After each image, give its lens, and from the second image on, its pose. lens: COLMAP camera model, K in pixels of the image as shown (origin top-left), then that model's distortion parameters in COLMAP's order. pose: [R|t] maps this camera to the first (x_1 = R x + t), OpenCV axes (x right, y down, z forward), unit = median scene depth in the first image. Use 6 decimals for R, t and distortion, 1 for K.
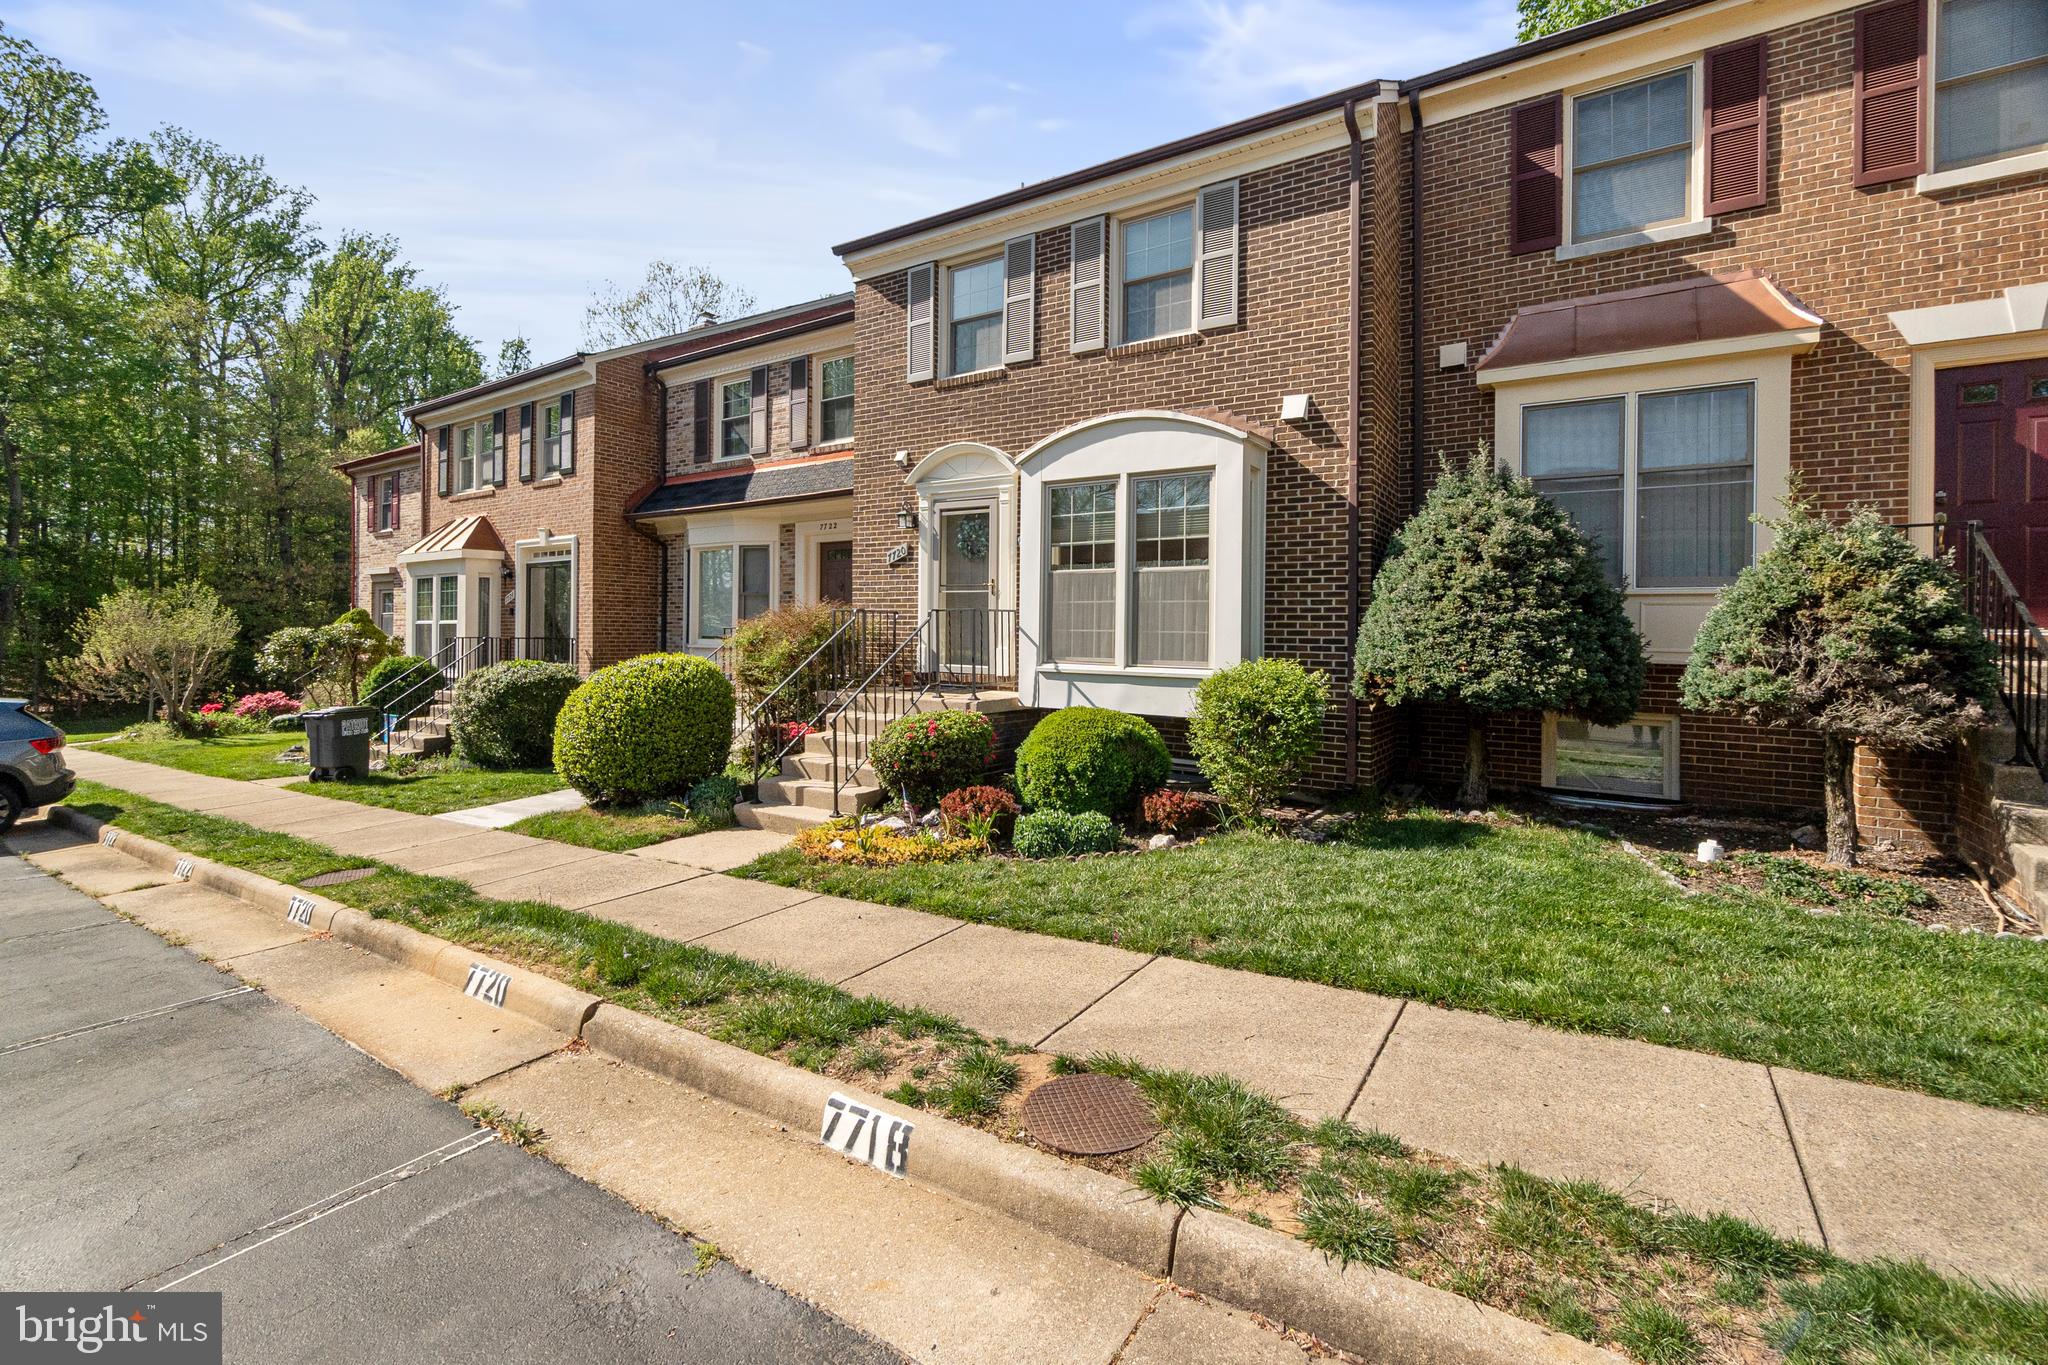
lens RADIAL K [[890.7, 0, 1041.6], [0, 890.7, 623.8], [0, 0, 1]] dist [-0.006832, 0.001895]
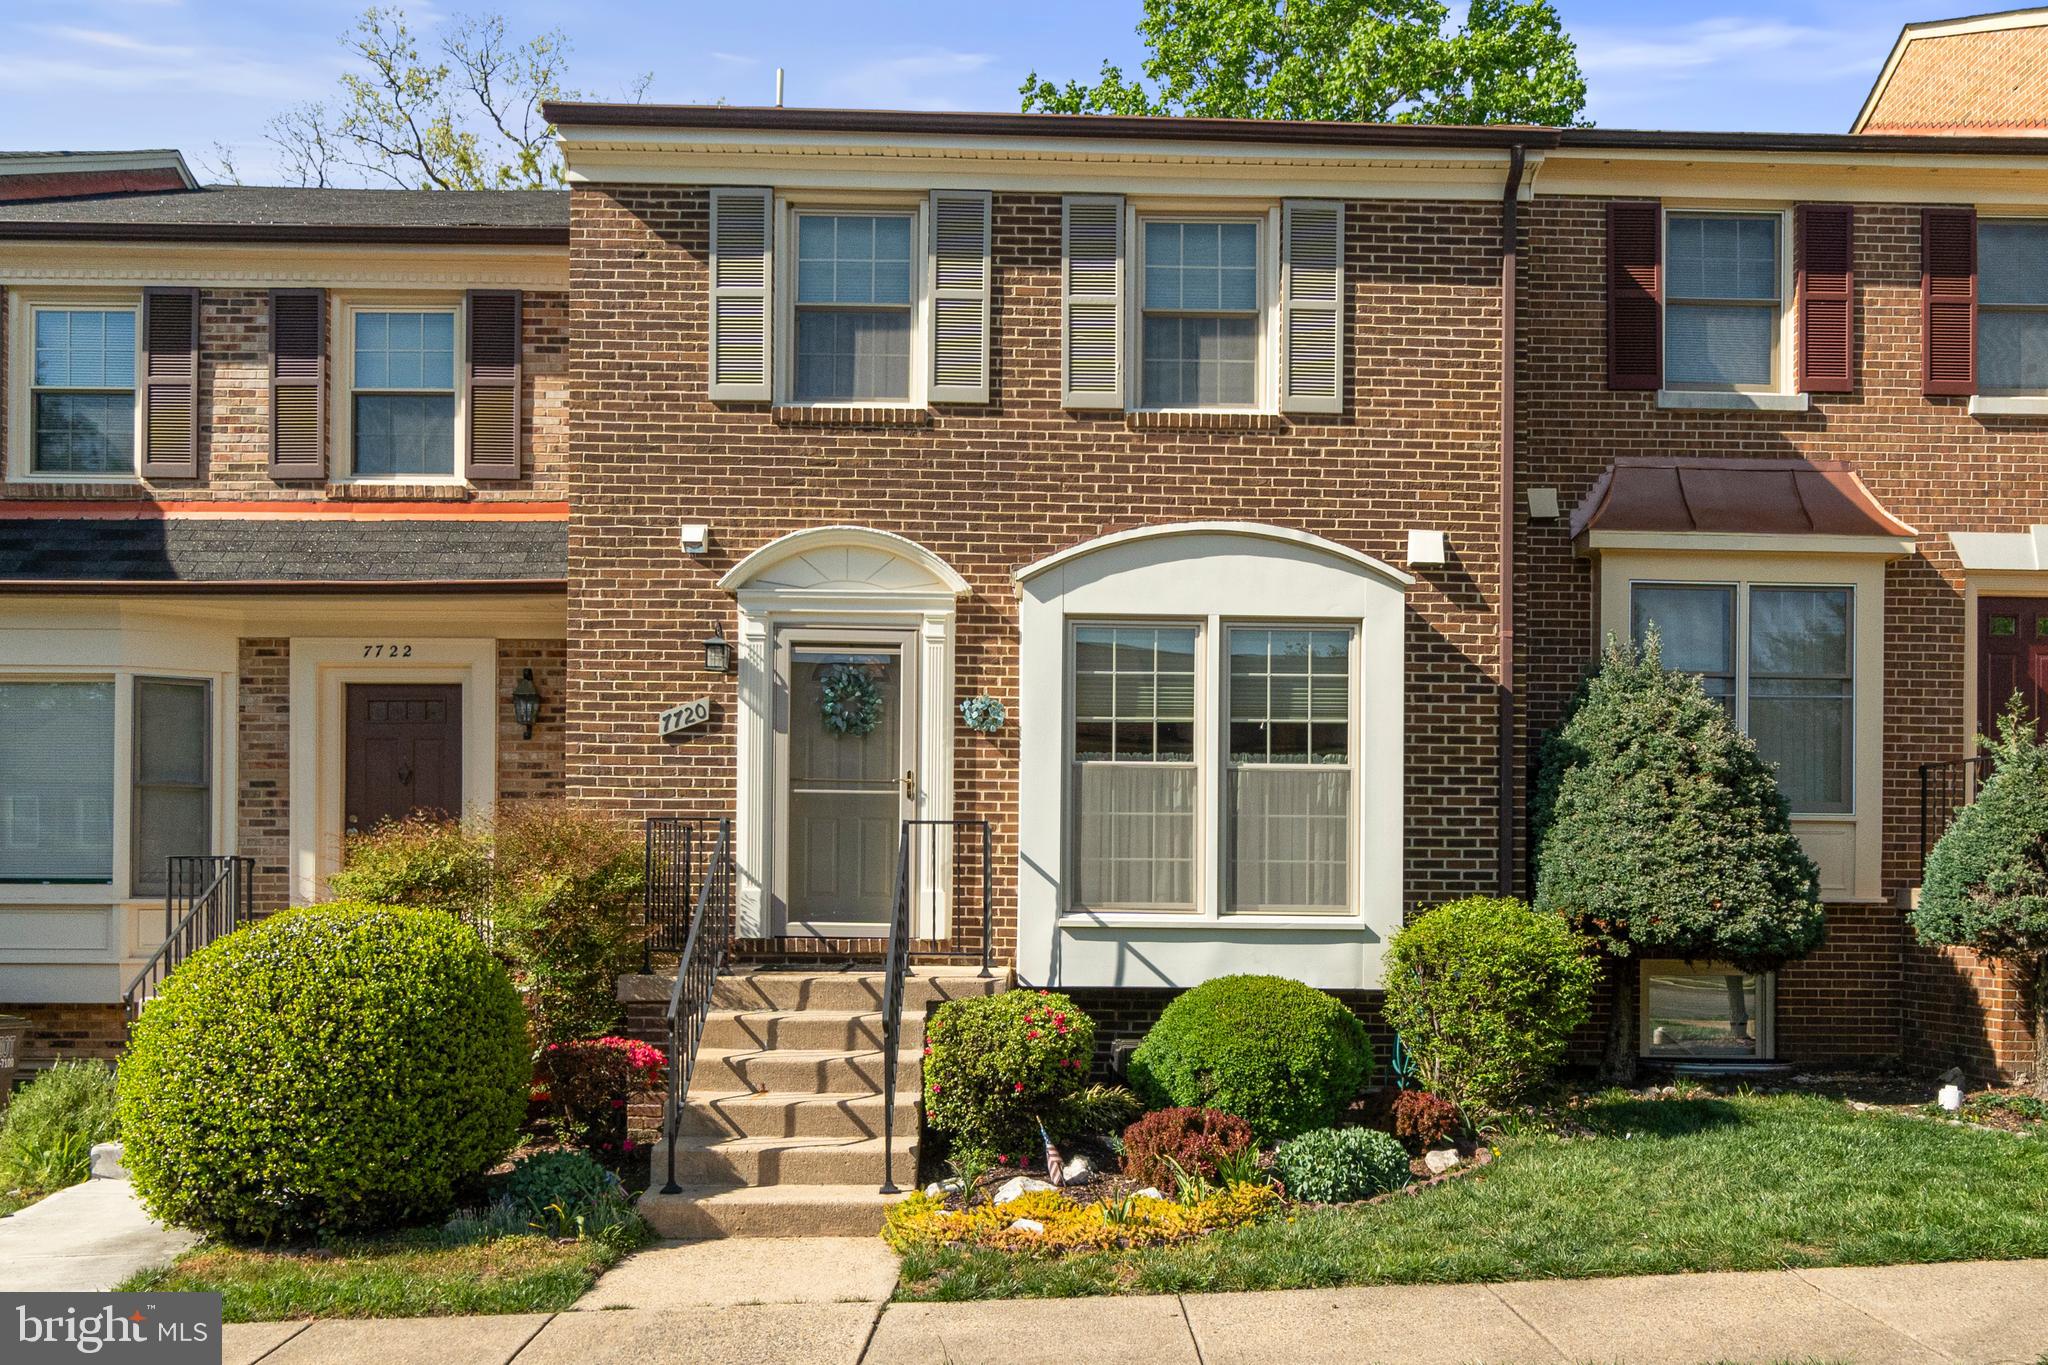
lens RADIAL K [[1551.1, 0, 1019.6], [0, 1551.1, 878.8], [0, 0, 1]] dist [-0.008786, -0.012584]
pose [[0.824202, 0.002006, 0.566292, -0.683323], [-0.003446, 0.999993, 0.001472, 0.021209], [-0.566286, -0.003164, 0.824203, 0.161940]]
